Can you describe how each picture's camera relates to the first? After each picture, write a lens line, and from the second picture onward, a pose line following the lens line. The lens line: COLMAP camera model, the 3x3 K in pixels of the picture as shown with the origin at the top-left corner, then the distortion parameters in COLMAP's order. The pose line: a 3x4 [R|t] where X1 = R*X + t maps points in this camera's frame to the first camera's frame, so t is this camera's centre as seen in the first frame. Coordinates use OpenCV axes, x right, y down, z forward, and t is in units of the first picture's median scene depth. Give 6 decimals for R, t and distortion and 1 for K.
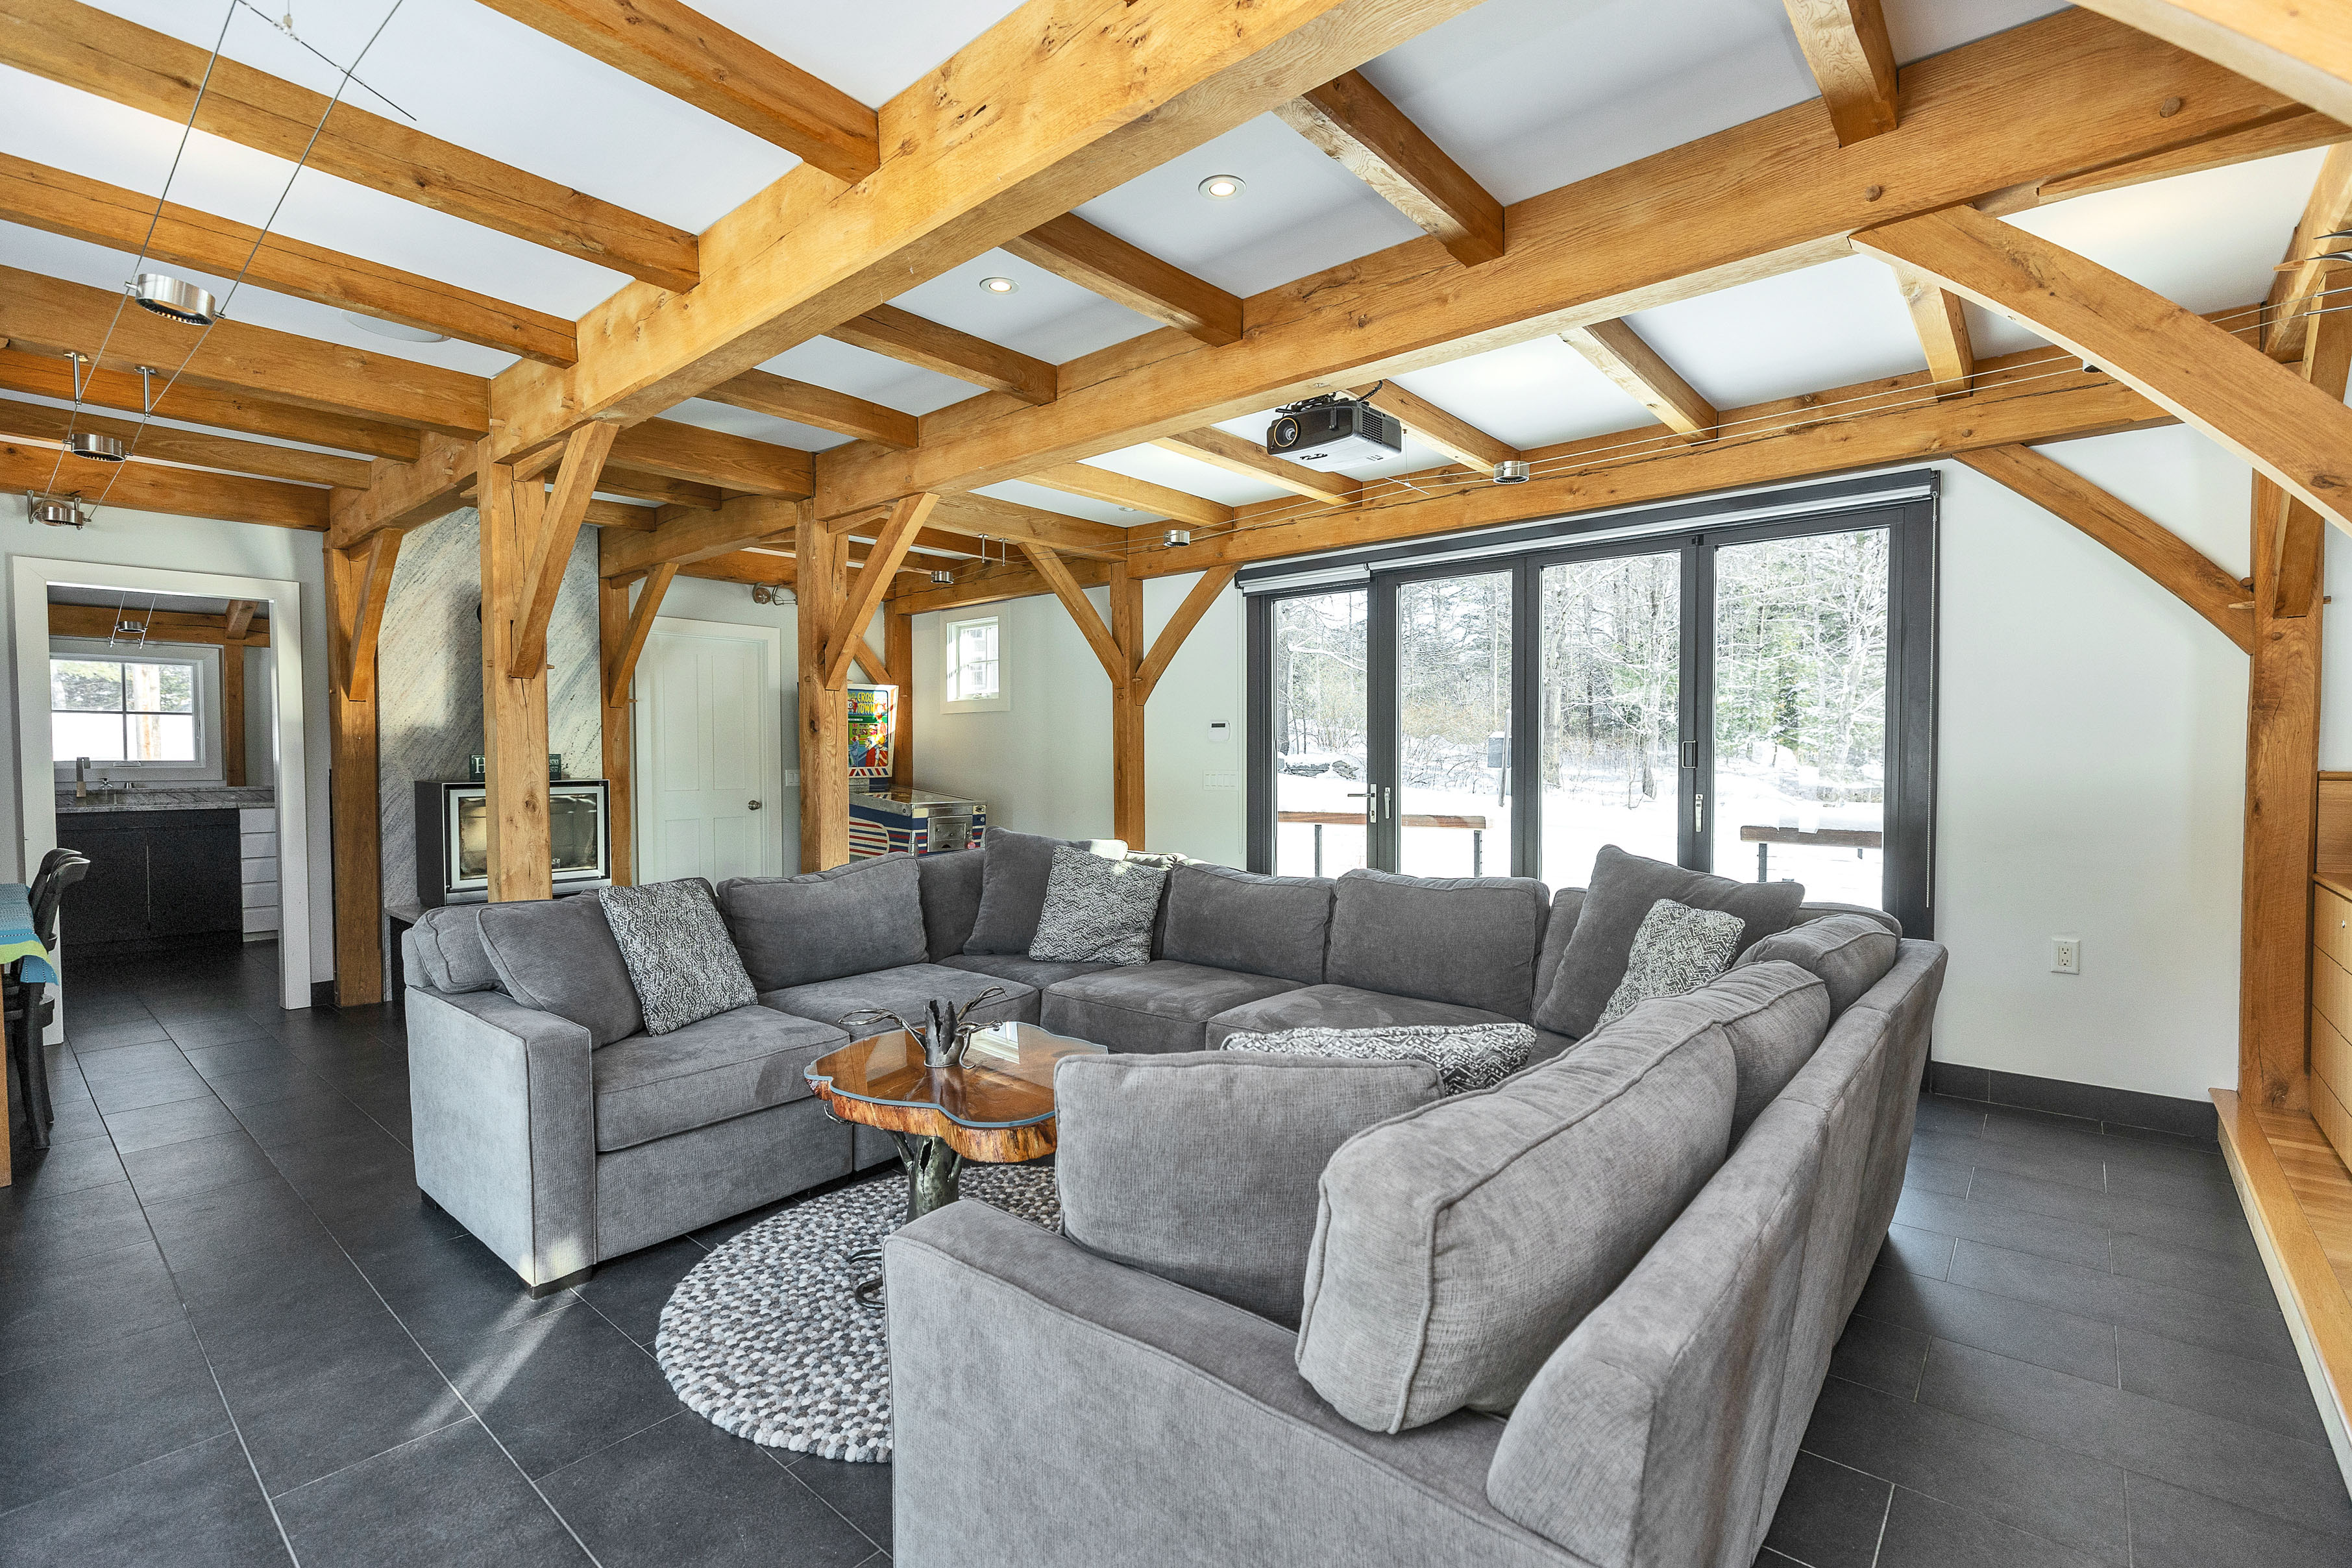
lens RADIAL K [[1054.6, 0, 1176.0], [0, 1054.6, 784.0], [0, 0, 1]] dist [-0.003577, -0.000286]
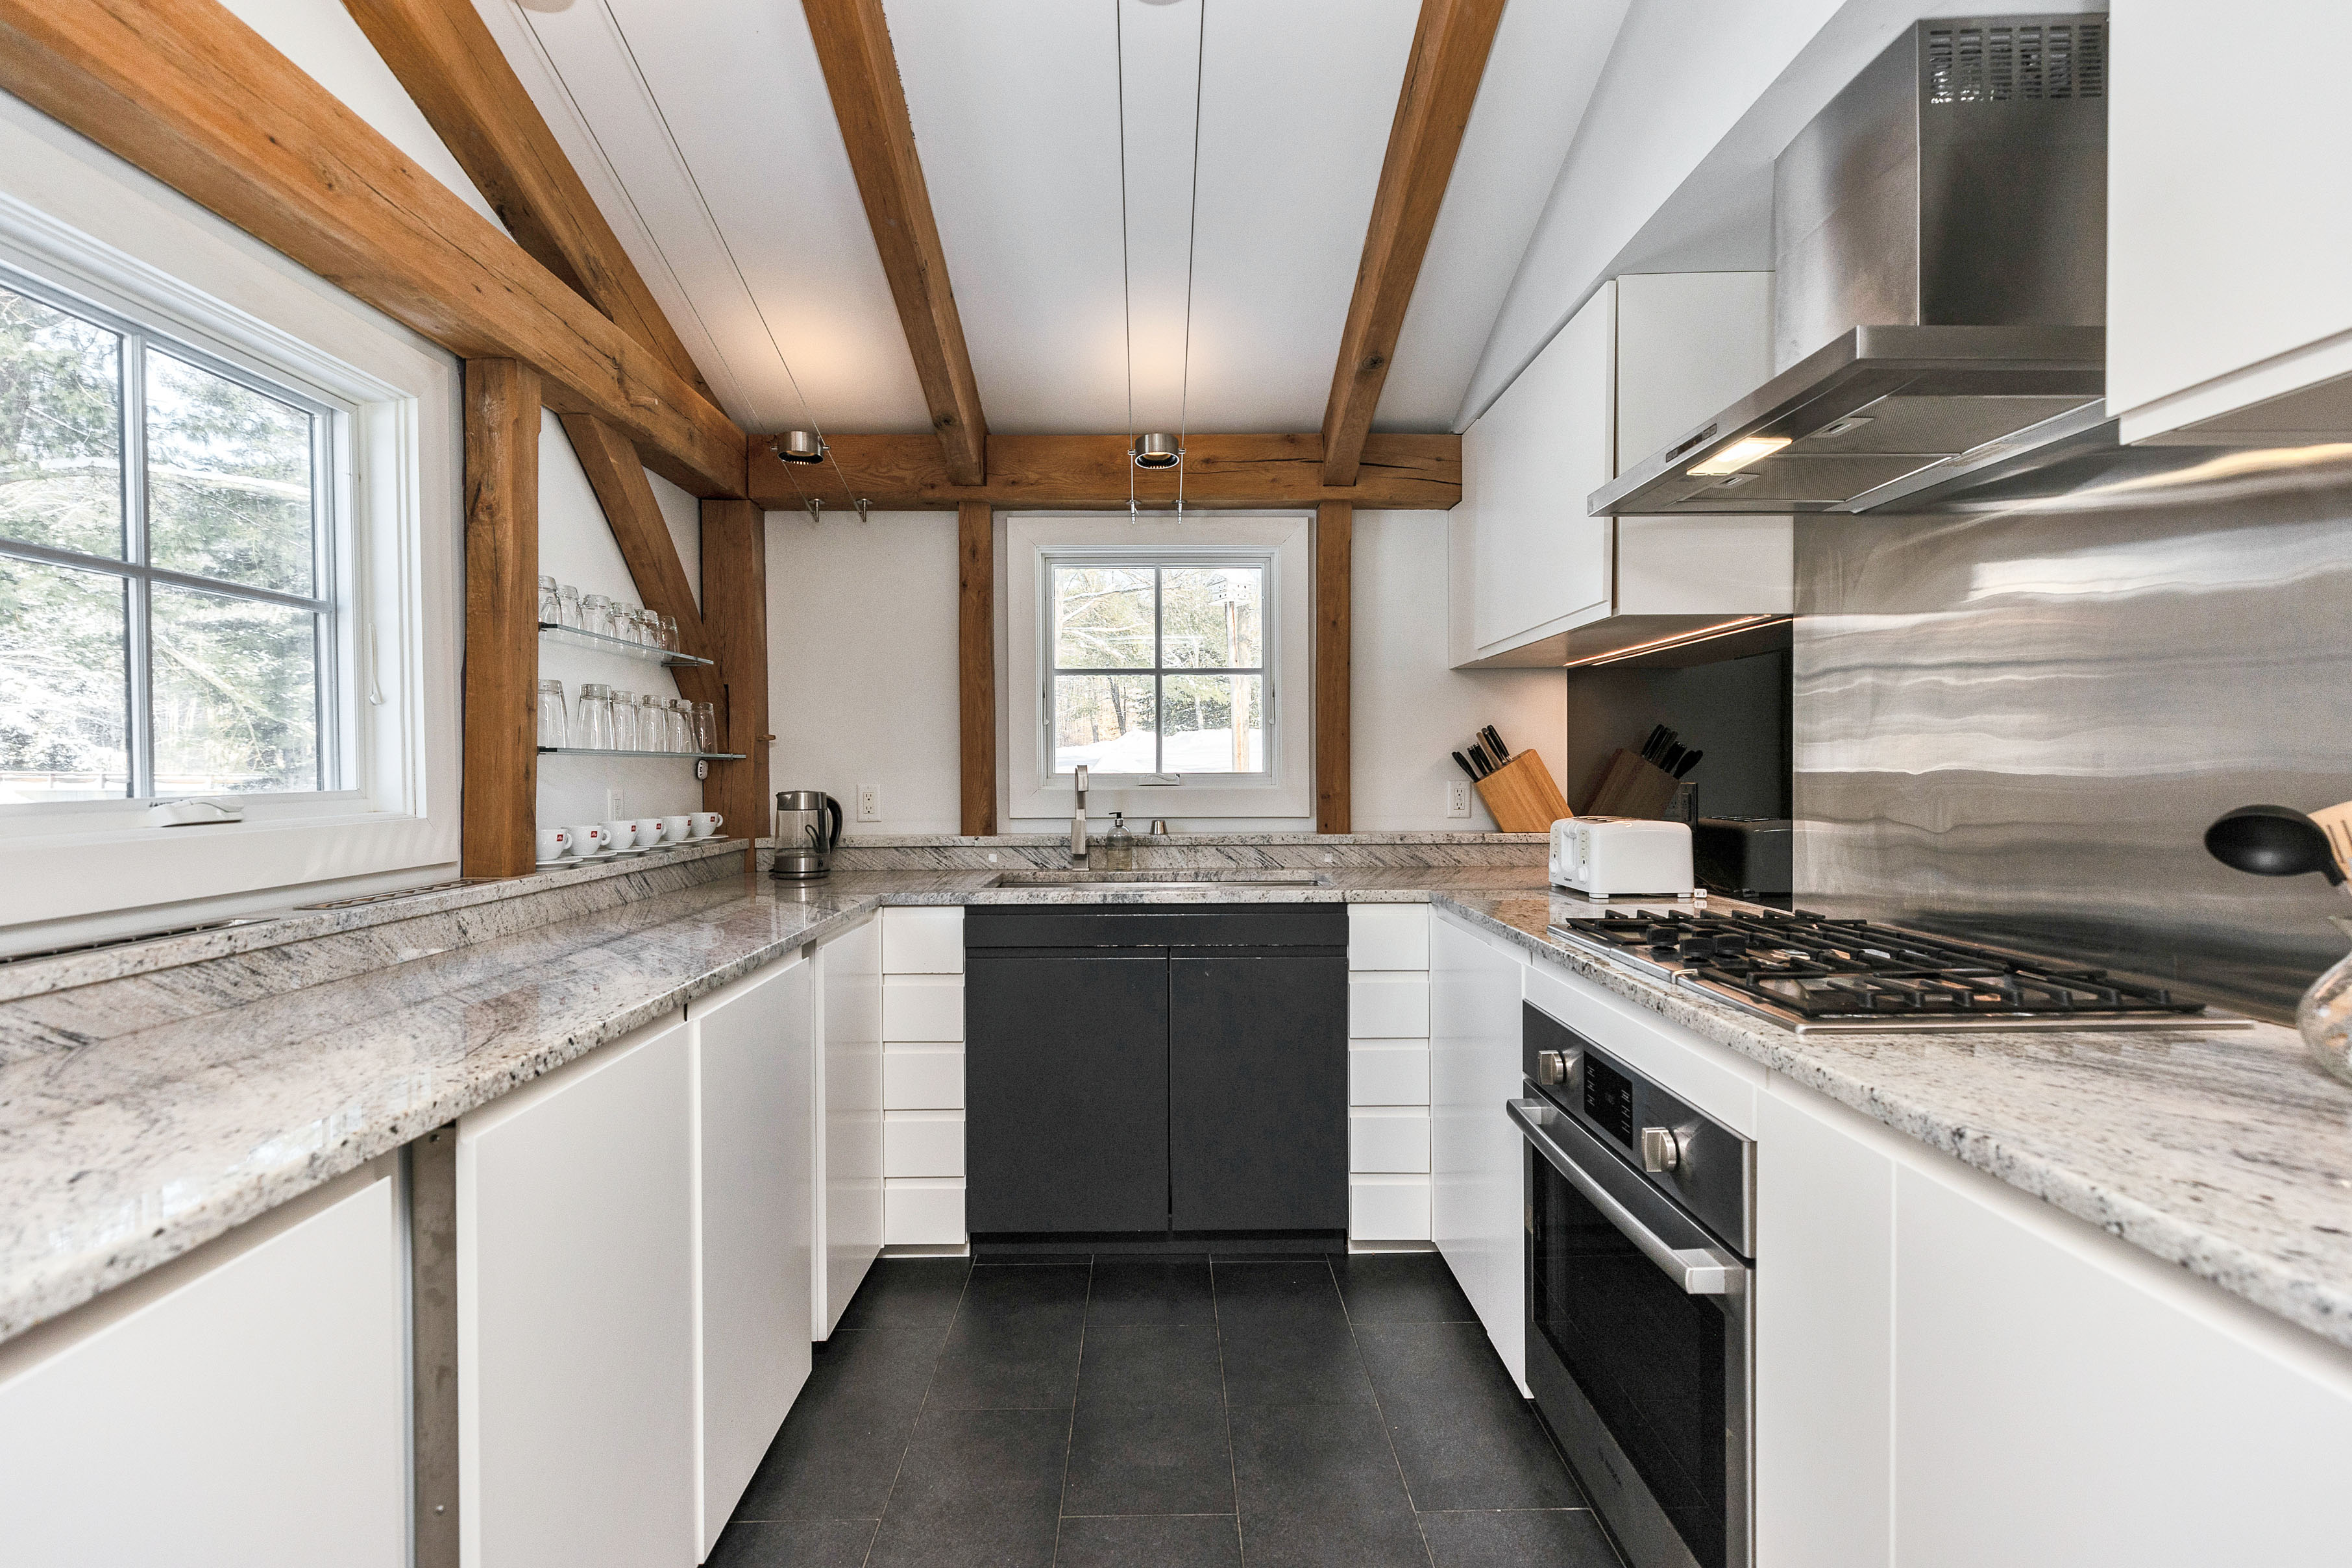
lens RADIAL K [[1083.9, 0, 1178.2], [0, 1083.9, 767.2], [0, 0, 1]] dist [0.035437, -0.000244]
pose [[0.669325, 0.002196, -0.742966, -0.658210], [-0.017744, 0.999758, -0.013030, -0.019388], [0.742758, 0.021904, 0.669202, 0.710827]]
